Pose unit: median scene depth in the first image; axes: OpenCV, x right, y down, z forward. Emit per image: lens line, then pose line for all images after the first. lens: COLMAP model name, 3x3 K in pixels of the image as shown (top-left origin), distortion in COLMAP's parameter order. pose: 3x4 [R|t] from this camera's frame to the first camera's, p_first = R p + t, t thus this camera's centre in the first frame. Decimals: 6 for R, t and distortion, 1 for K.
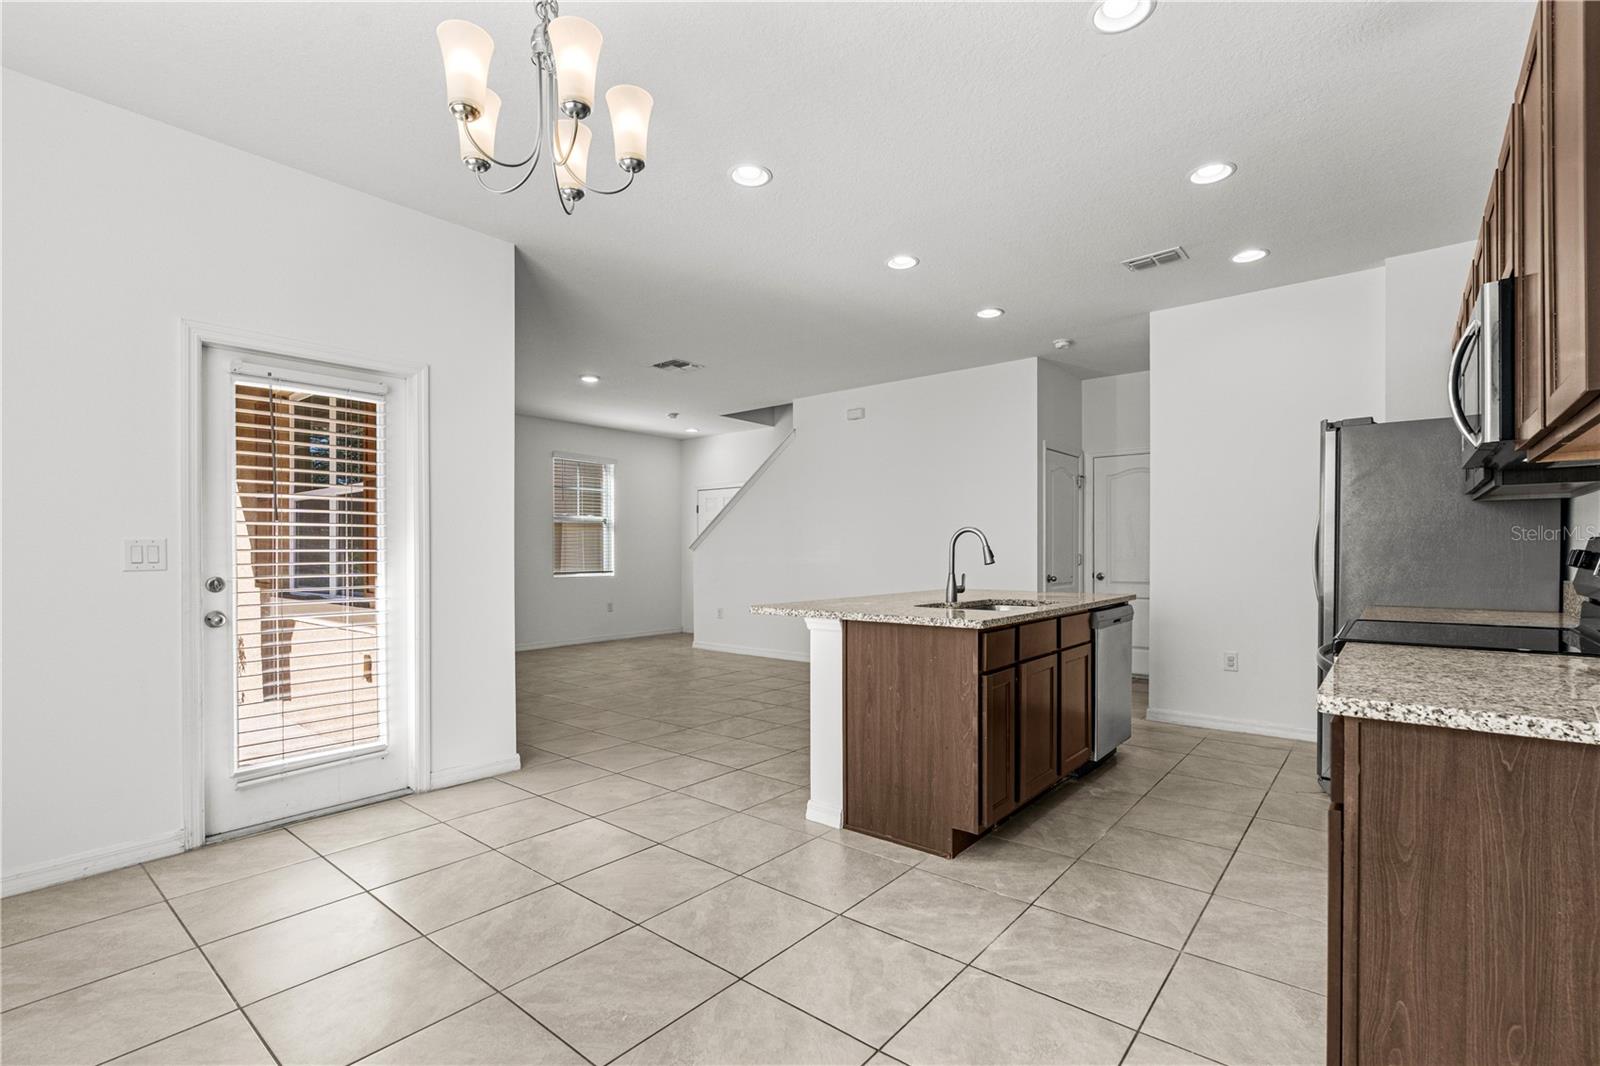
lens RADIAL K [[728.3, 0, 808.6], [0, 728.3, 563.1], [0, 0, 1]] dist [-0.031549, 0.015952]
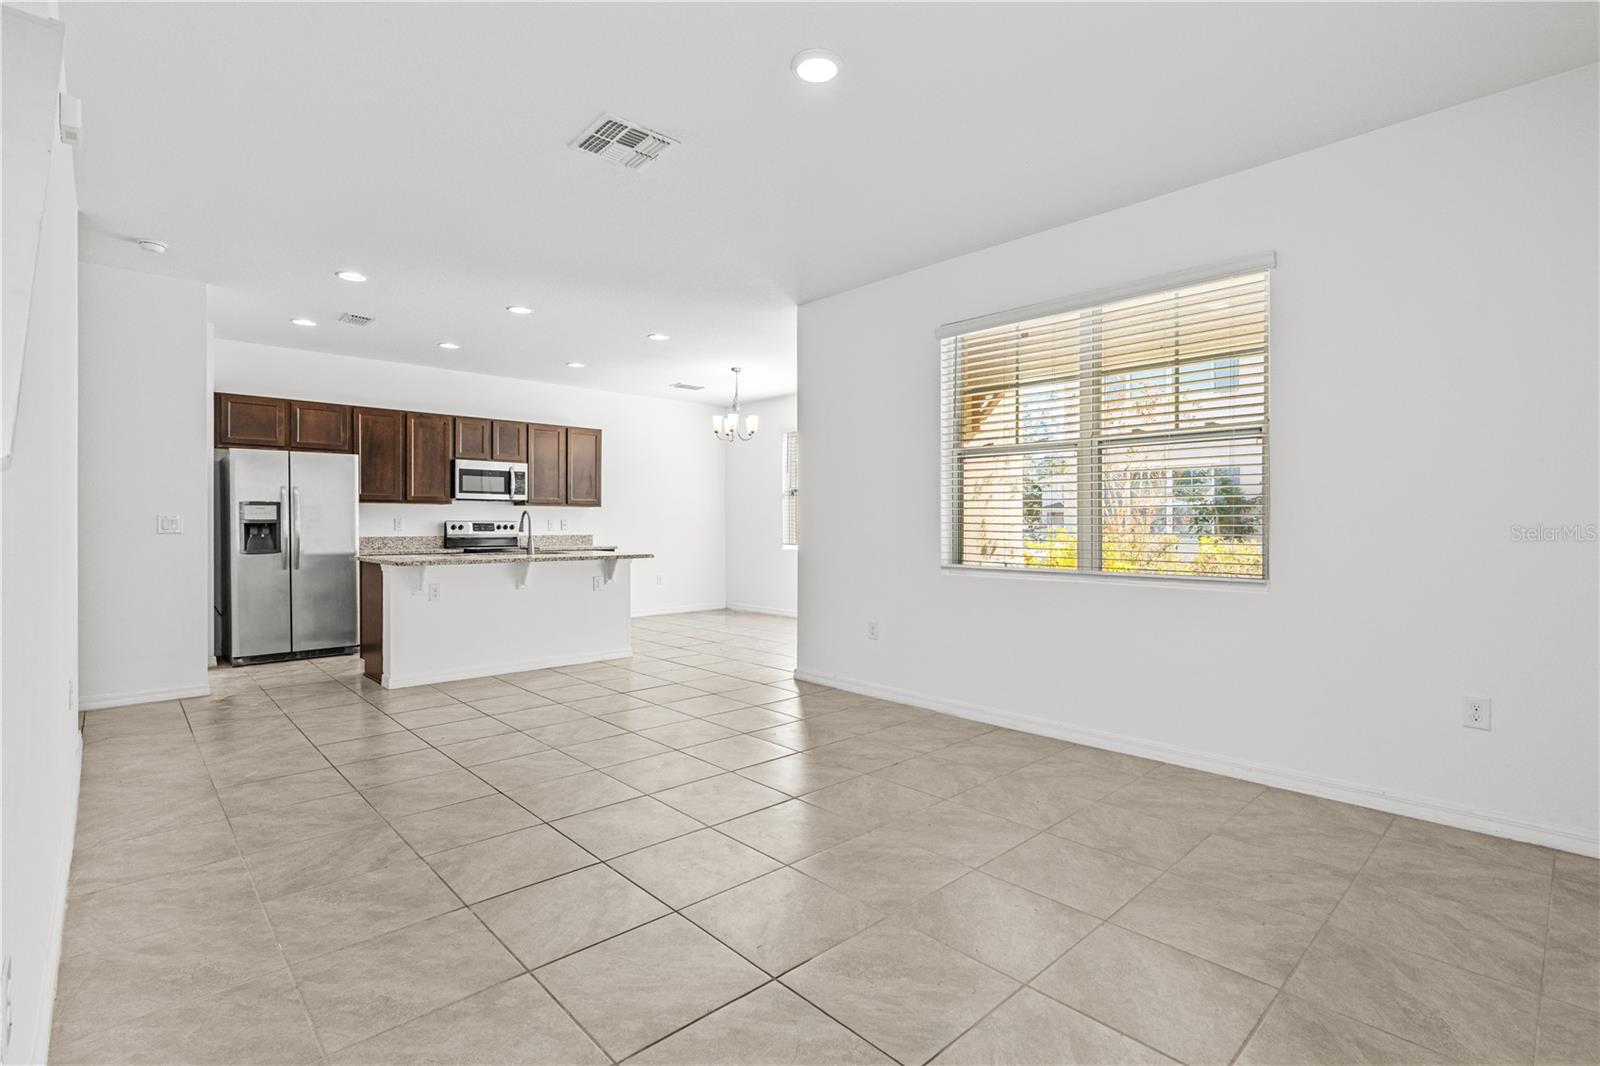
lens RADIAL K [[744.0, 0, 798.1], [0, 744.0, 528.0], [0, 0, 1]] dist [-0.002847, 0.000586]
pose [[-0.990866, 0.001444, 0.134840, -0.328628], [0.003916, 0.999829, 0.018069, -0.018369], [-0.134791, 0.018432, -0.990703, 1.328470]]
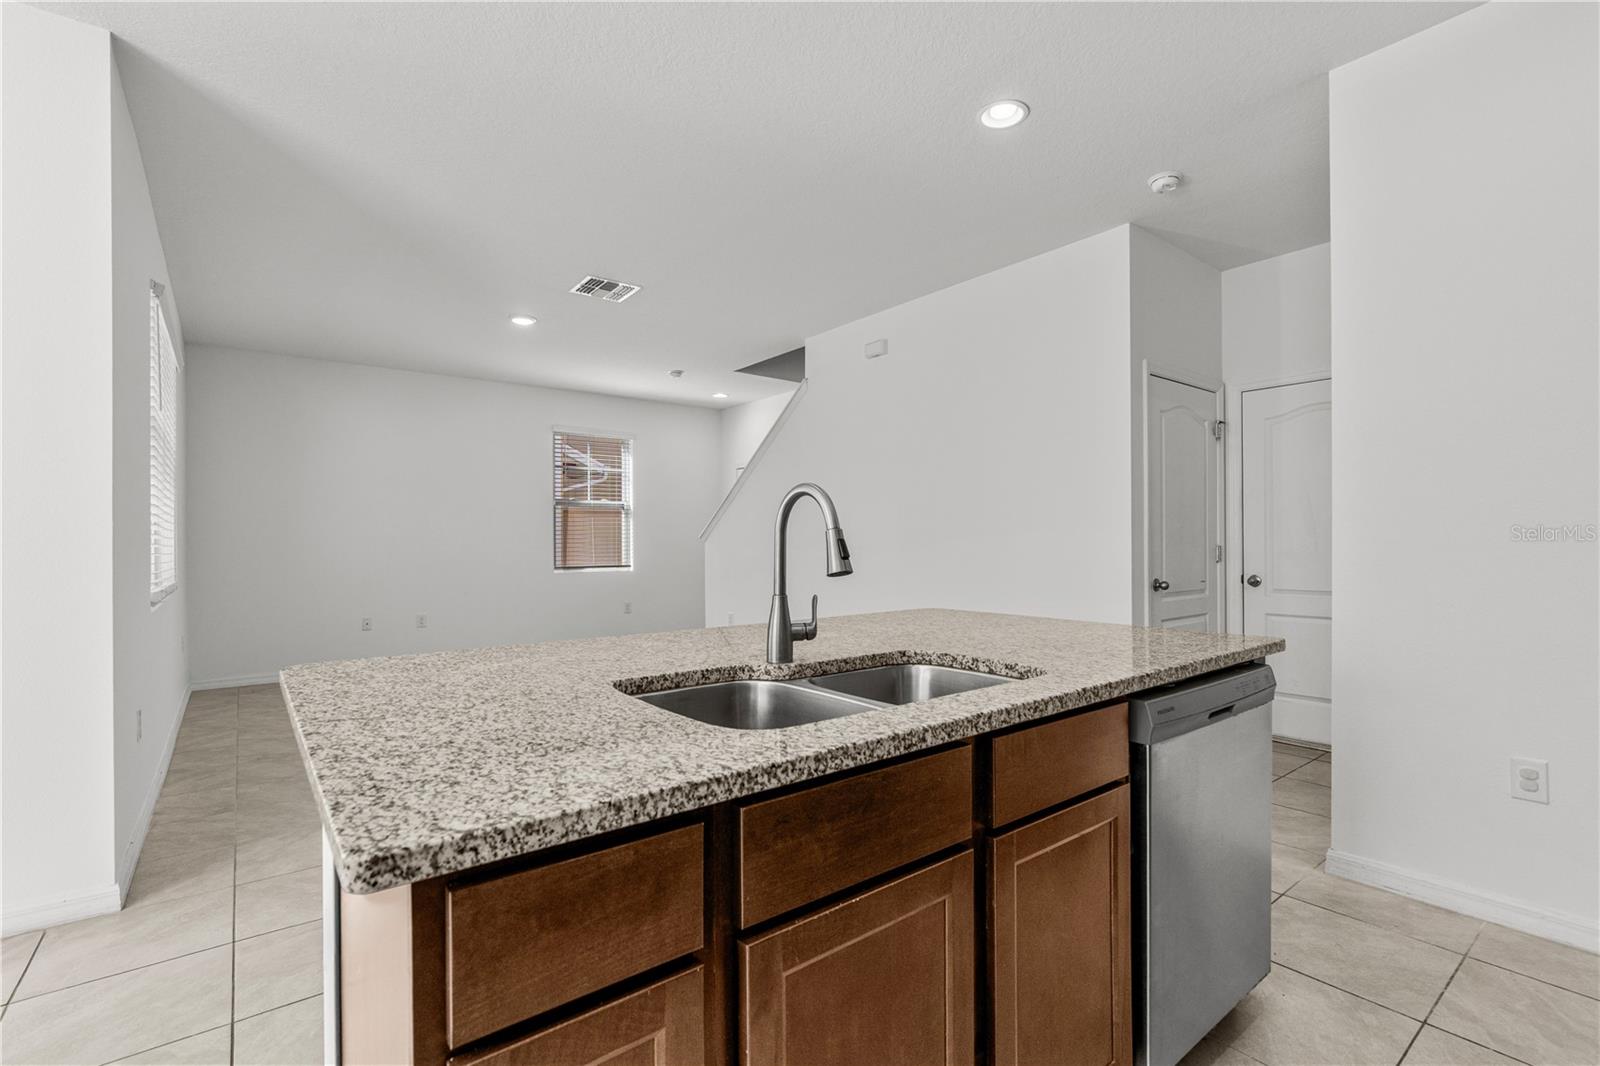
lens RADIAL K [[724.7, 0, 809.8], [0, 724.7, 545.5], [0, 0, 1]] dist [-0.007282, 0.000059]
pose [[0.977265, -0.001857, -0.212013, 0.153963], [-0.000277, 0.999950, -0.010036, -0.005328], [0.212021, 0.009866, 0.977215, 0.297638]]
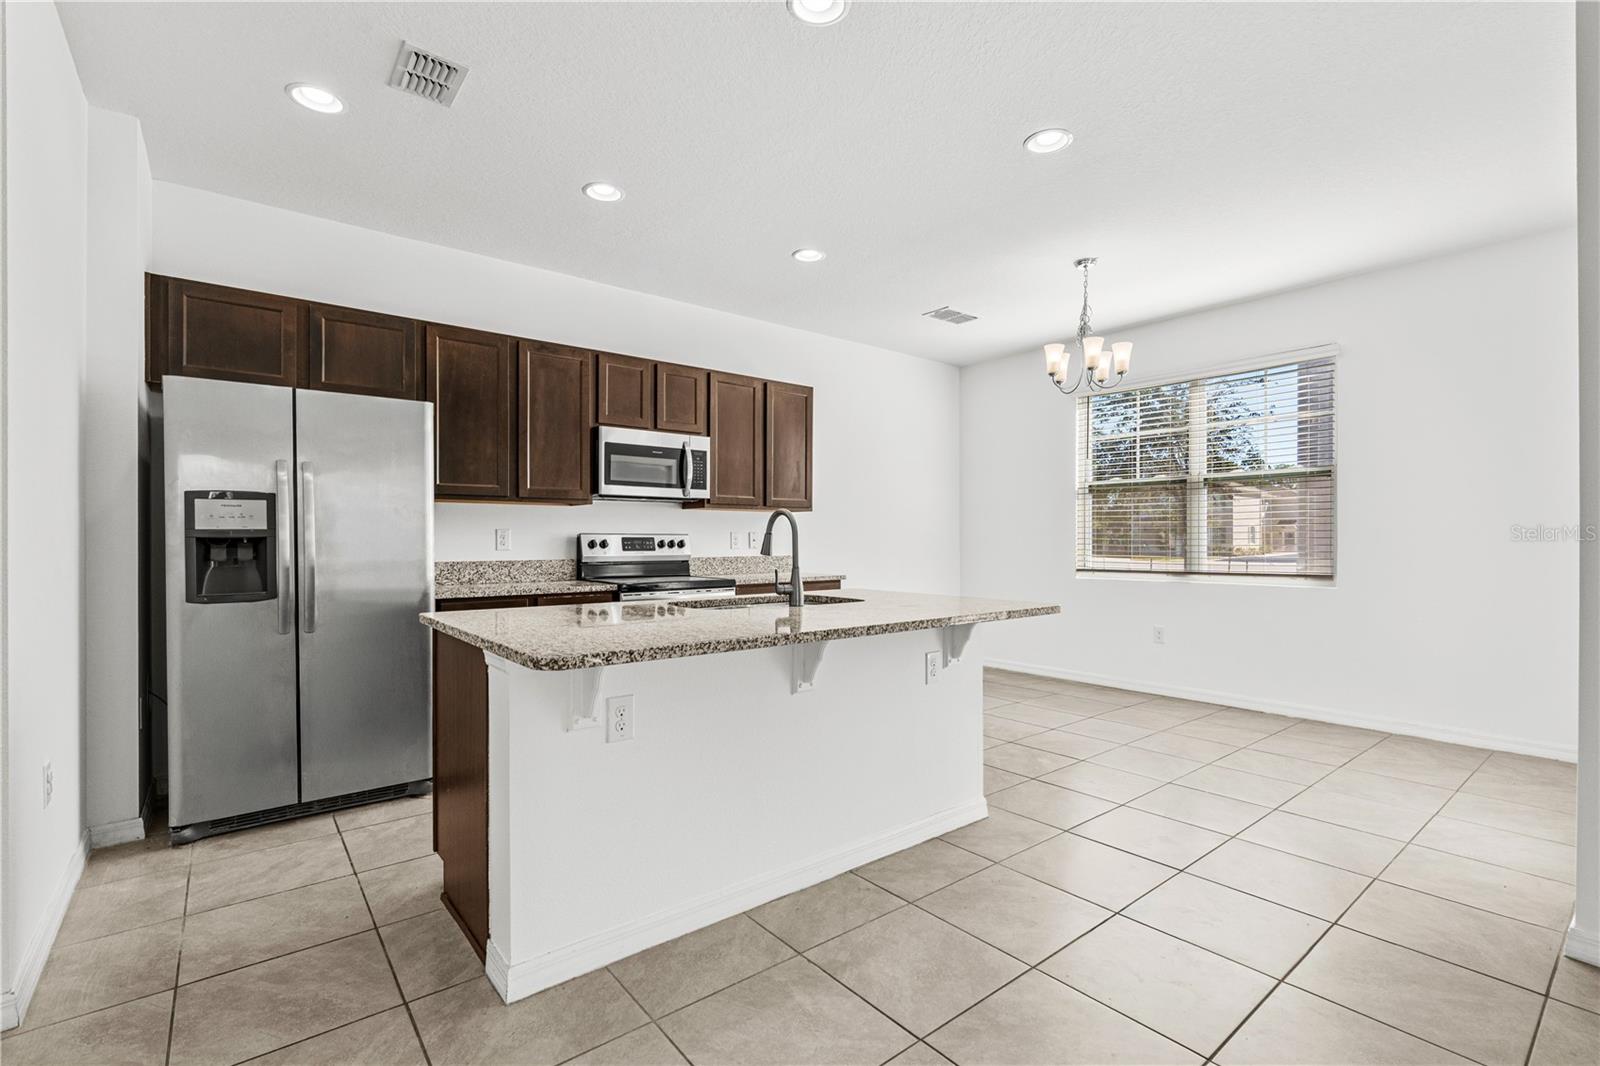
lens RADIAL K [[719.0, 0, 808.0], [0, 719.0, 538.5], [0, 0, 1]] dist [-0.010340, 0.000627]
pose [[-0.980145, 0.002866, 0.198260, 0.018510], [0.005279, 0.999918, 0.011641, -0.013013], [-0.198210, 0.012457, -0.980080, 0.879974]]
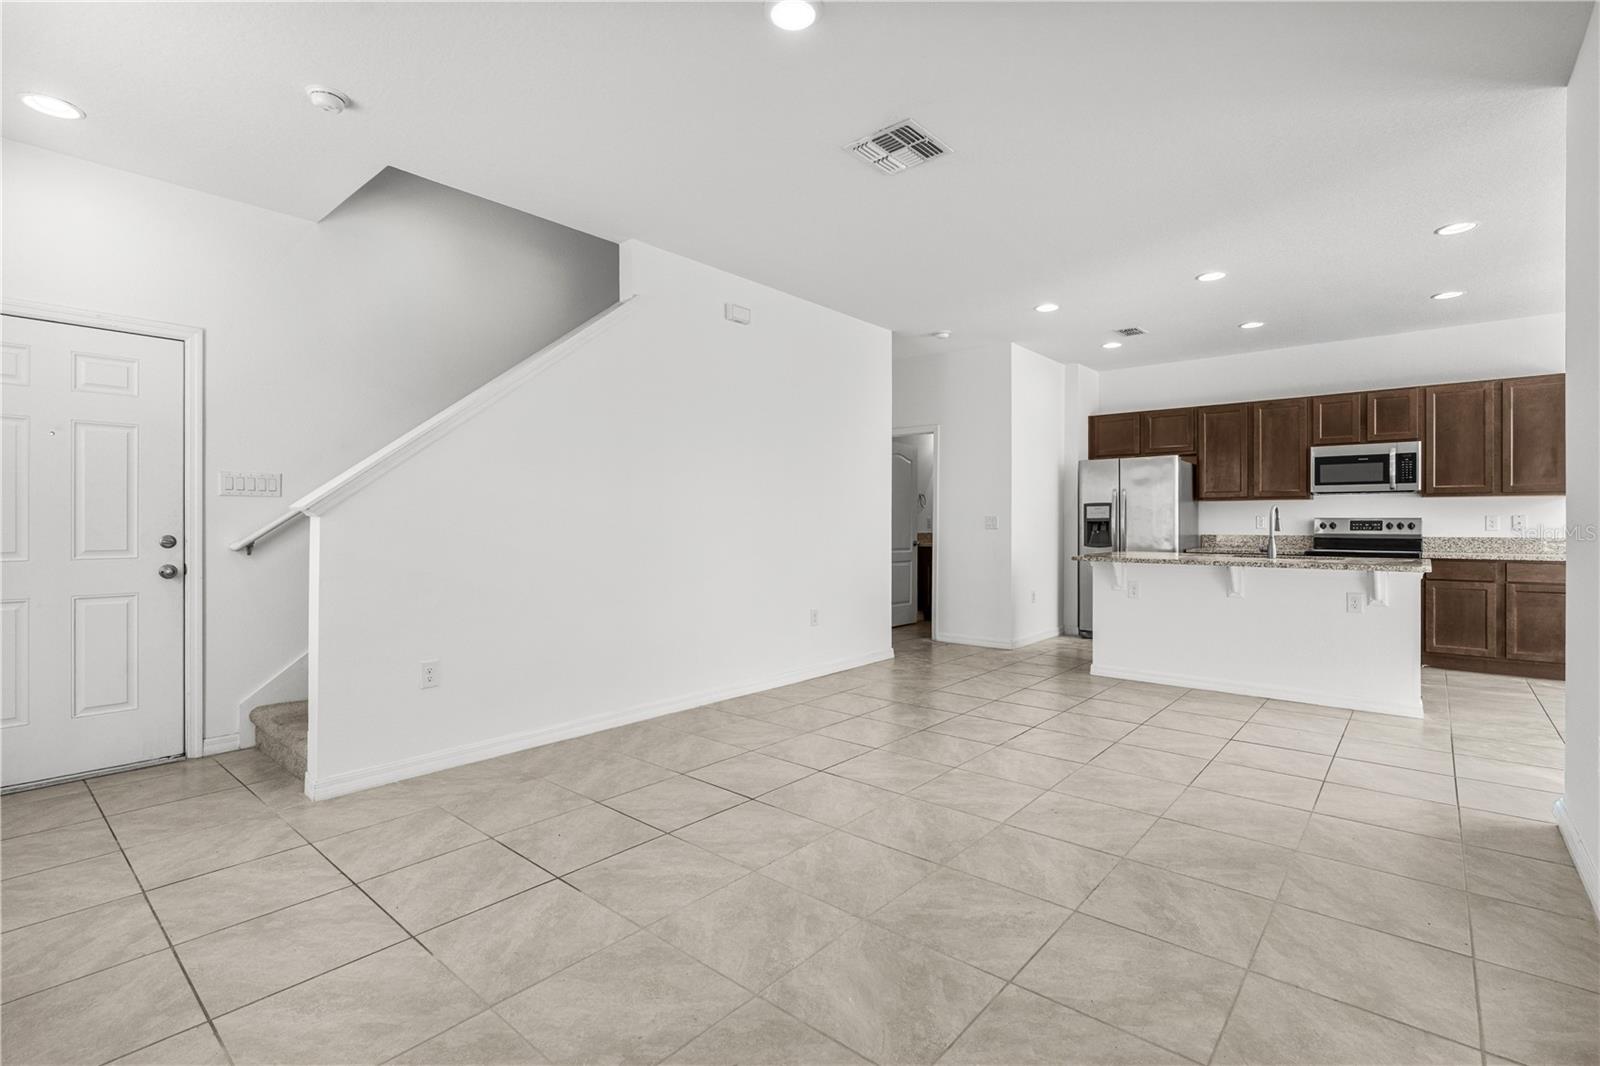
lens RADIAL K [[733.5, 0, 807.4], [0, 733.5, 524.5], [0, 0, 1]] dist [-0.002249, -0.000364]
pose [[0.016345, -0.000624, 0.999866, -0.617814], [0.013398, 0.999910, 0.000405, -0.011995], [-0.999777, 0.013389, 0.016352, 0.945512]]
